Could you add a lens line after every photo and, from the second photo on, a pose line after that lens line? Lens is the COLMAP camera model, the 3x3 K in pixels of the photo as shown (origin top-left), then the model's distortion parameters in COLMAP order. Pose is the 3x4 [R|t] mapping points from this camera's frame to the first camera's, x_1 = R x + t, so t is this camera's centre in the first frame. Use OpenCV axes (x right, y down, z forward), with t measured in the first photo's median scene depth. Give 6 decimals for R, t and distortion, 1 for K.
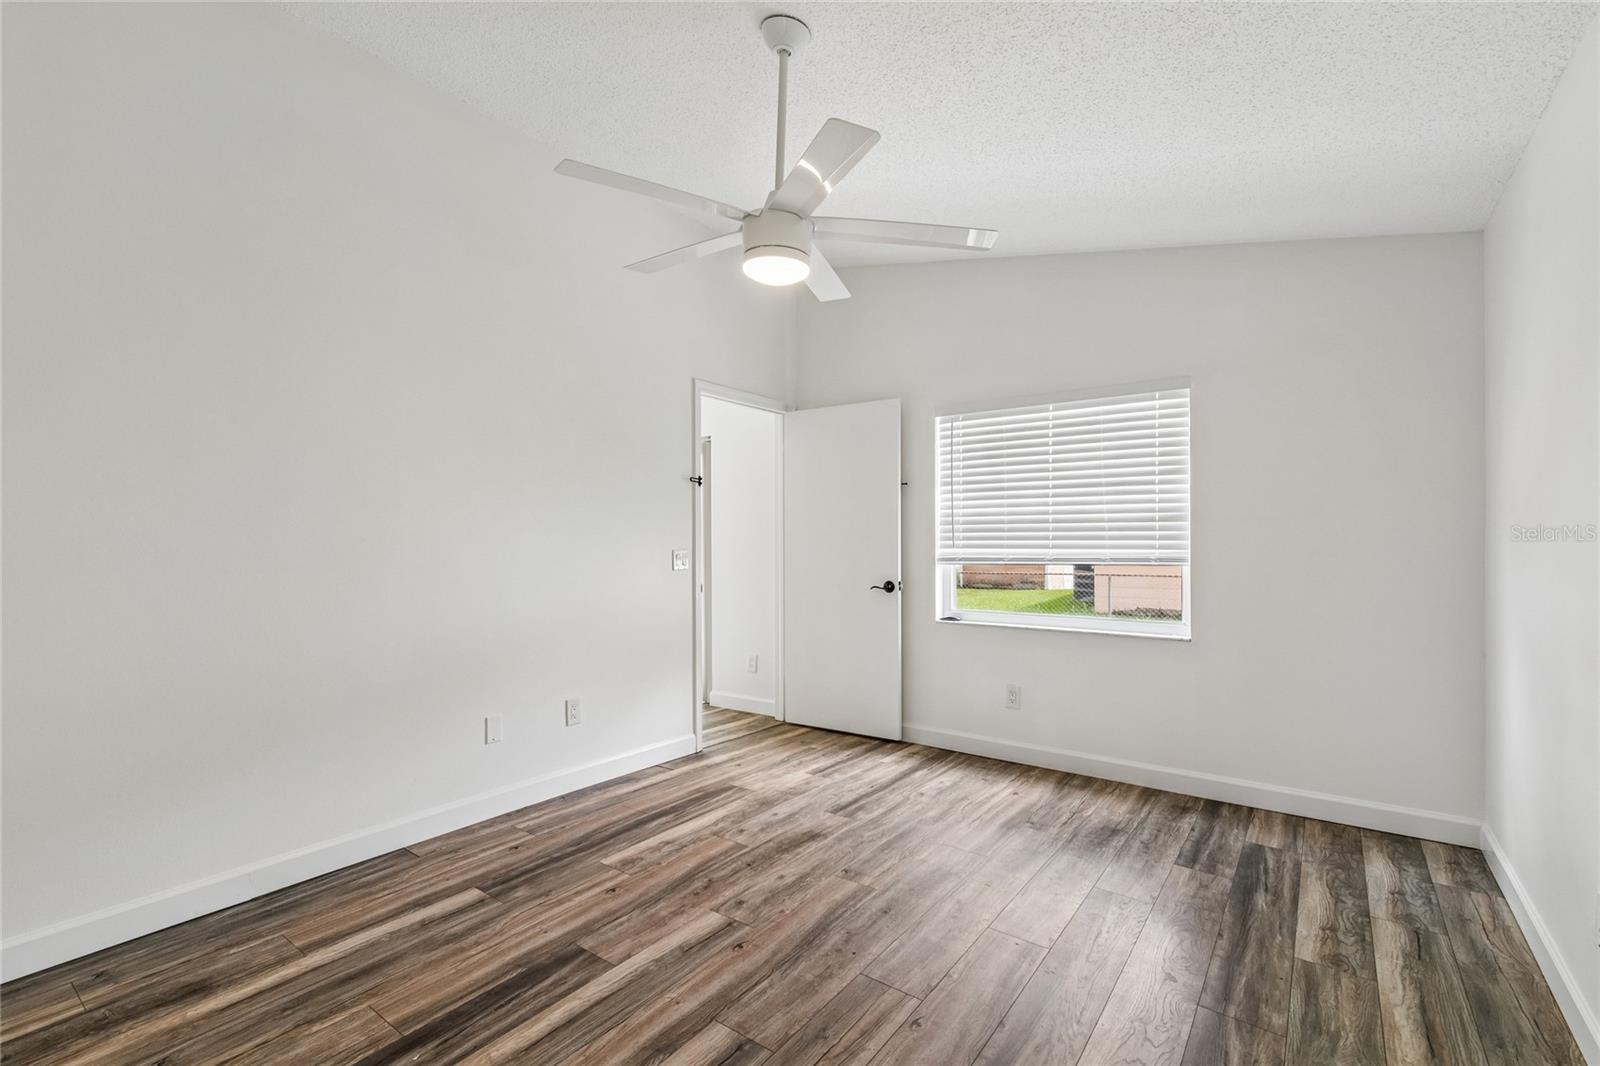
lens RADIAL K [[715.0, 0, 790.6], [0, 715.0, 543.4], [0, 0, 1]] dist [0.003399, -0.002434]
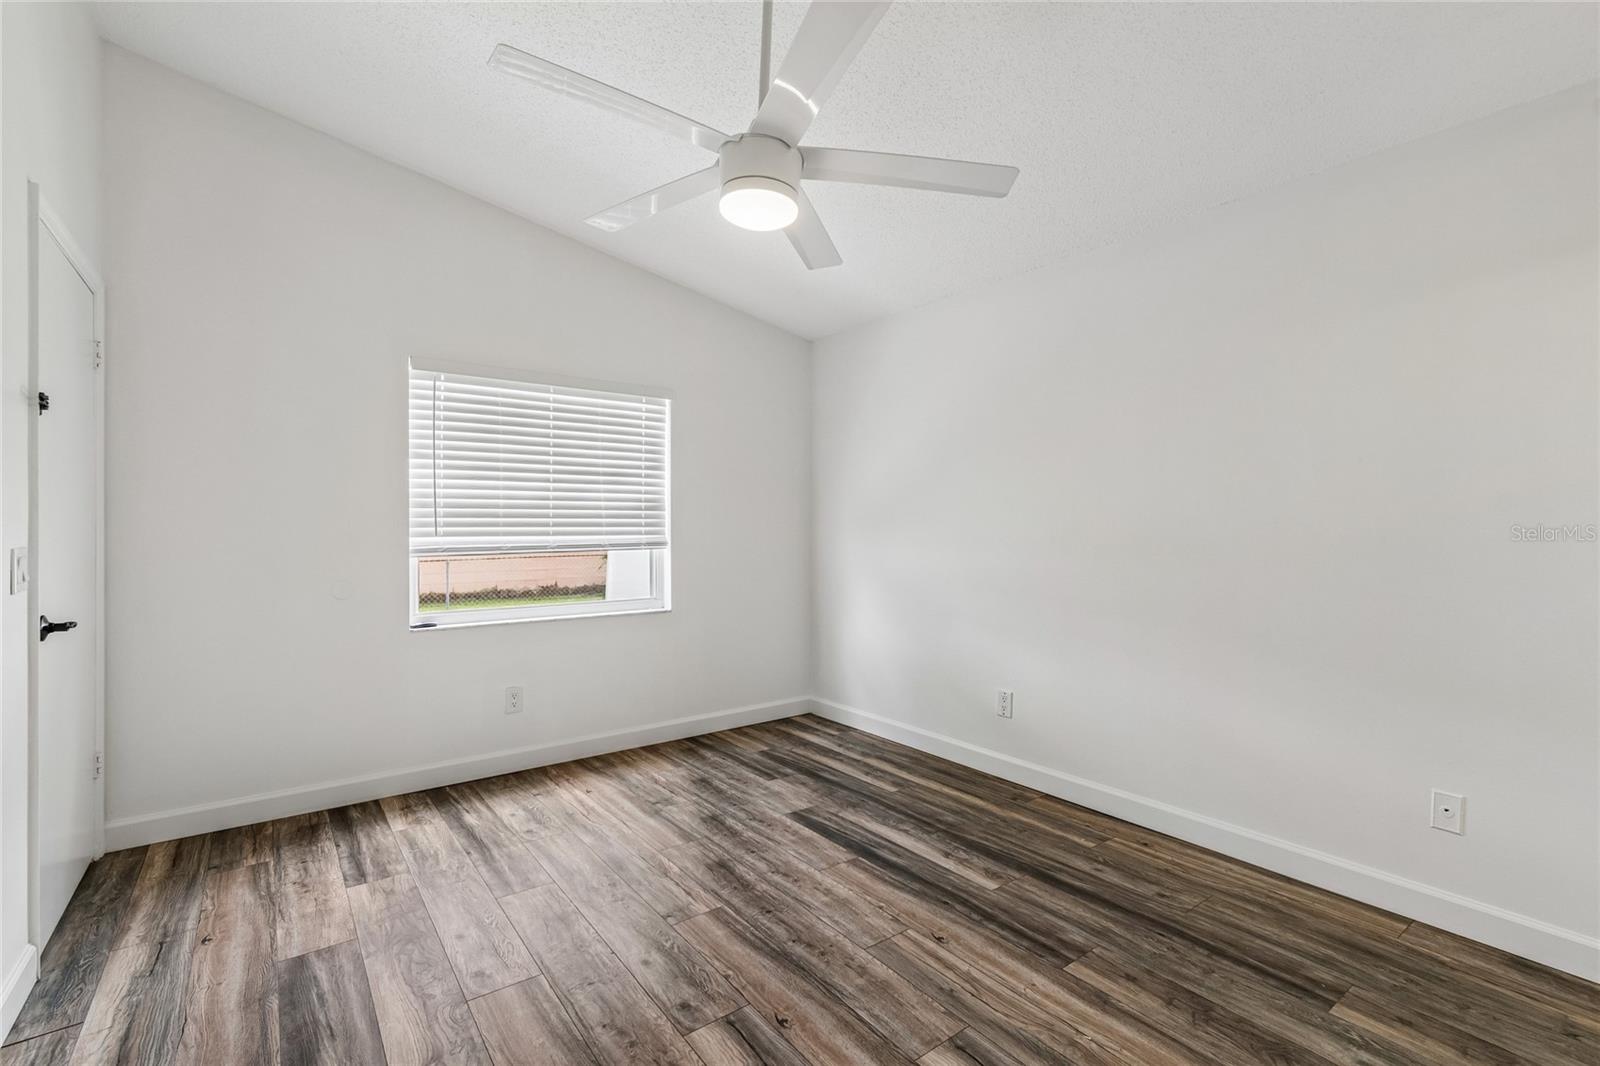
lens RADIAL K [[715.0, 0, 801.0], [0, 715.0, 530.3], [0, 0, 1]] dist [0.003399, -0.002434]
pose [[0.275625, -0.006274, 0.961245, -0.649205], [0.002447, 0.999980, 0.005825, -0.006631], [-0.961262, 0.000747, 0.275635, 0.570365]]
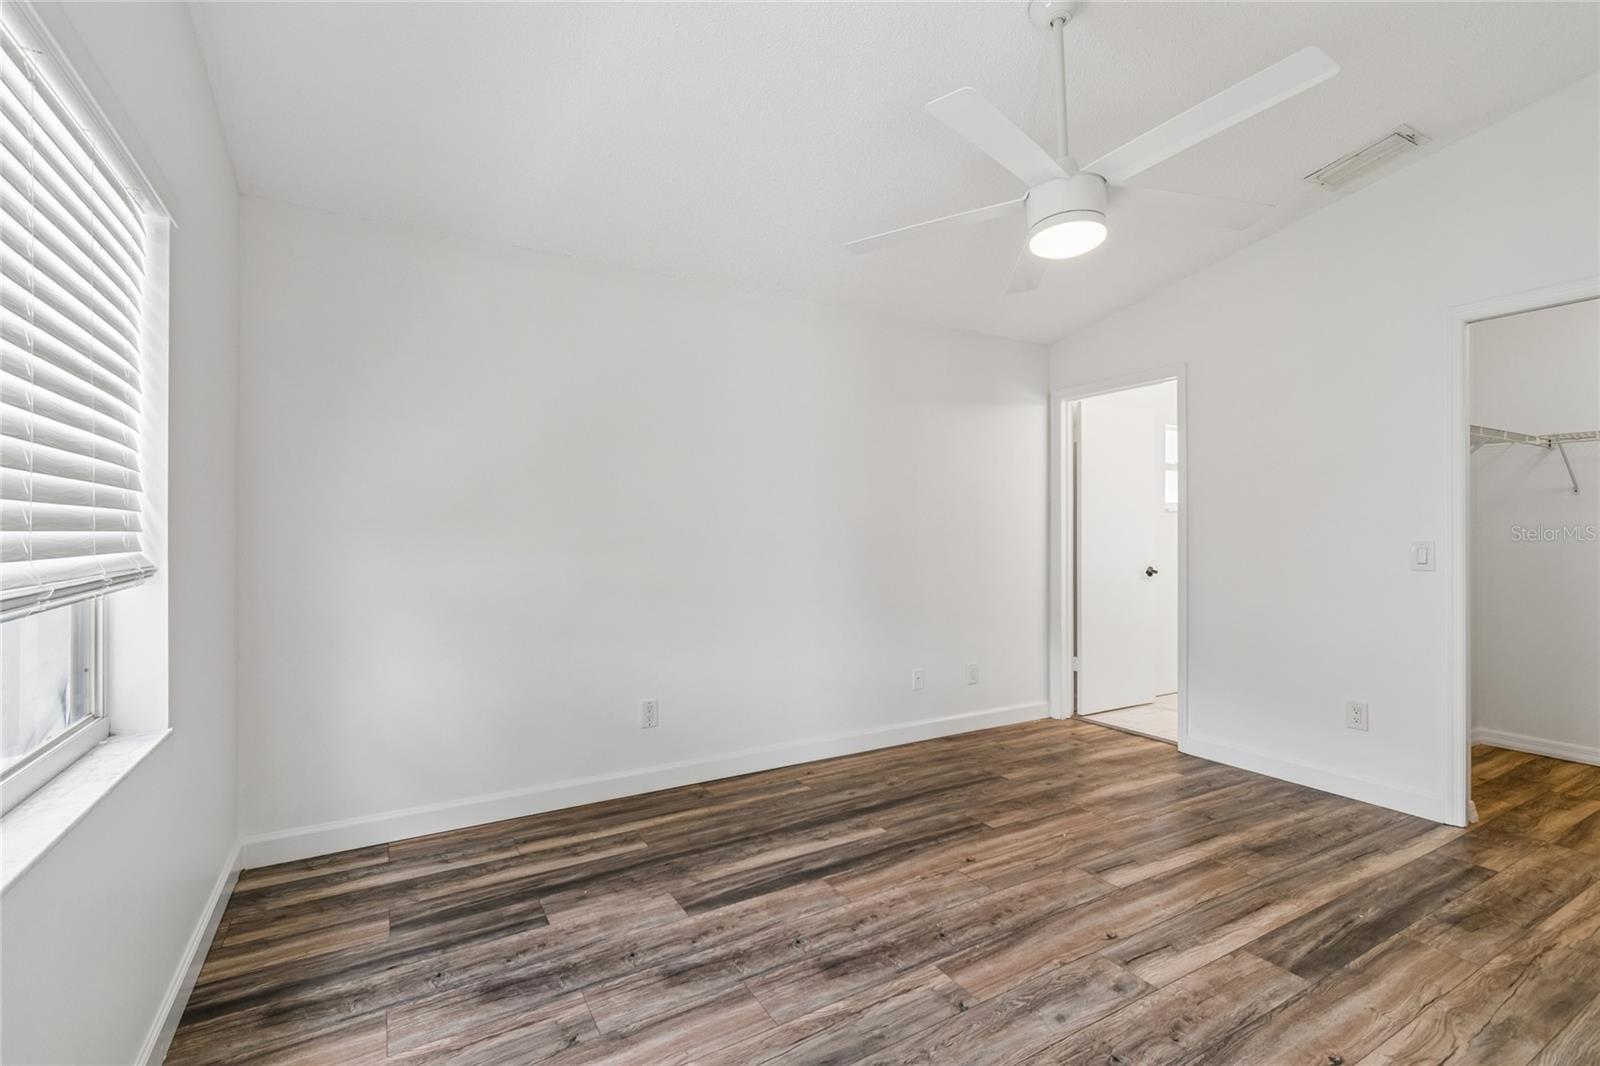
lens RADIAL K [[715.0, 0, 791.8], [0, 715.0, 533.6], [0, 0, 1]] dist [0.003399, -0.002434]
pose [[-0.920401, -0.000292, 0.390976, -0.039900], [0.002666, 0.999972, 0.007023, -0.005495], [-0.390967, 0.007506, -0.920374, 1.584226]]
